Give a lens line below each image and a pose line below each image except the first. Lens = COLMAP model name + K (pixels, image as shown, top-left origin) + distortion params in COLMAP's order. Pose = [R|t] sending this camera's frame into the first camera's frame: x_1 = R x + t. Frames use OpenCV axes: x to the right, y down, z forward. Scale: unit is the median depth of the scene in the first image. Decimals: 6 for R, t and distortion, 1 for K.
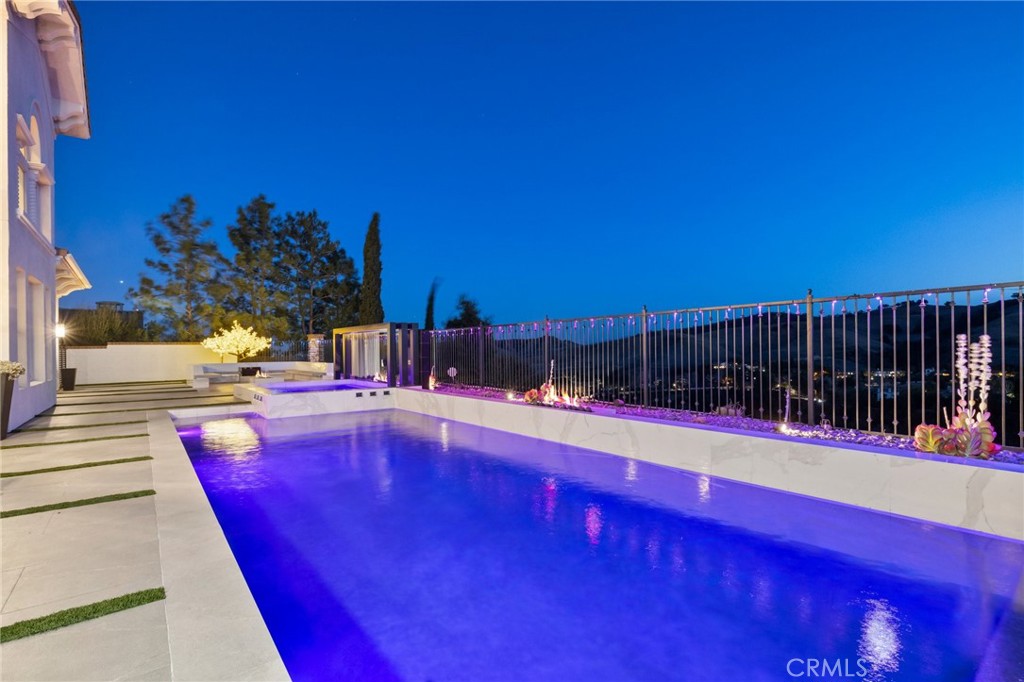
lens RADIAL K [[473.2, 0, 501.2], [0, 473.2, 370.2], [0, 0, 1]] dist [0.021334, 0.000085]
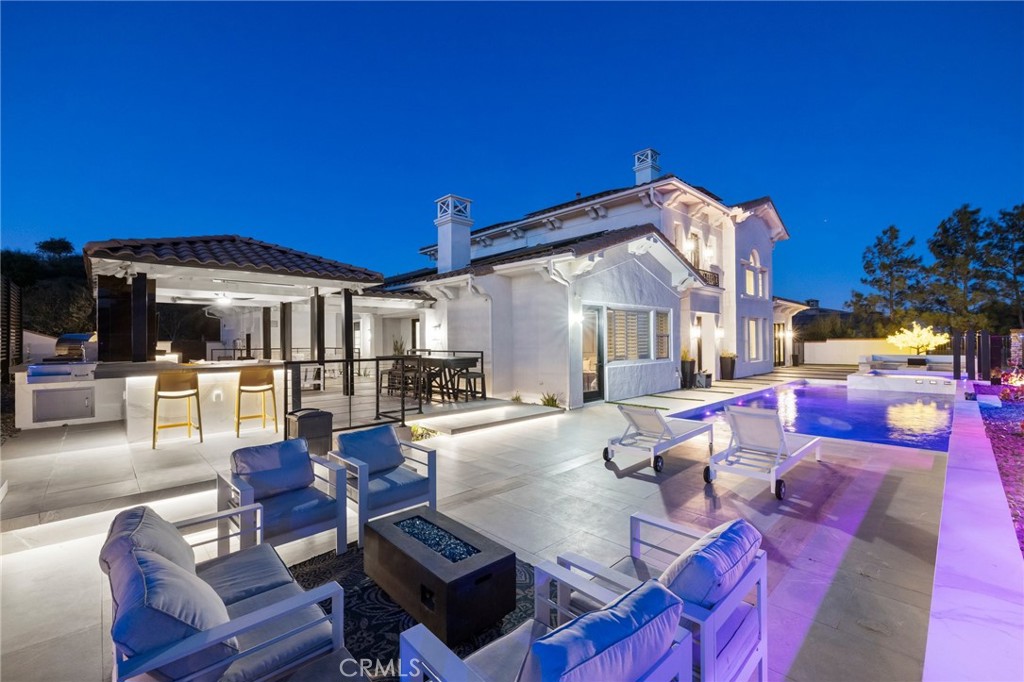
lens RADIAL K [[426.1, 0, 512.0], [0, 426.1, 341.0], [0, 0, 1]] dist [0.001432, 0.000192]
pose [[0.109427, 0.008487, -0.993959, 0.389075], [-0.038467, 0.999251, 0.004298, -0.014065], [0.993250, 0.037764, 0.109671, -0.151880]]
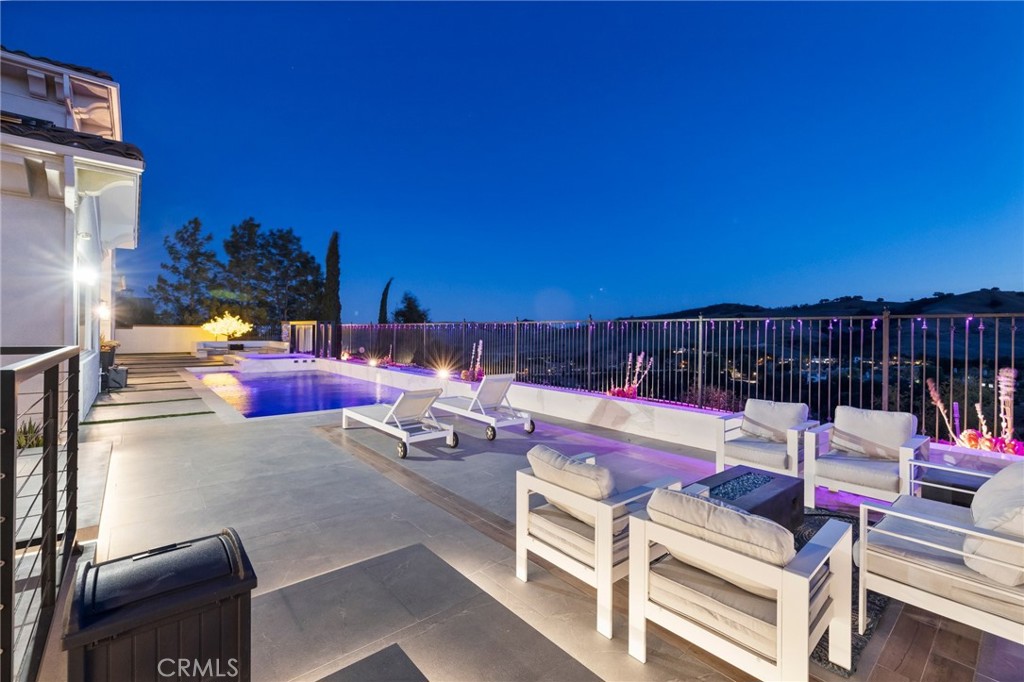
lens RADIAL K [[443.6, 0, 512.0], [0, 443.6, 341.0], [0, 0, 1]] dist [-0.000884, -0.000143]
pose [[0.998036, 0.020315, 0.059250, 0.178749], [-0.018922, 0.999533, -0.023979, -0.000325], [-0.059709, 0.022811, 0.997955, -0.306674]]
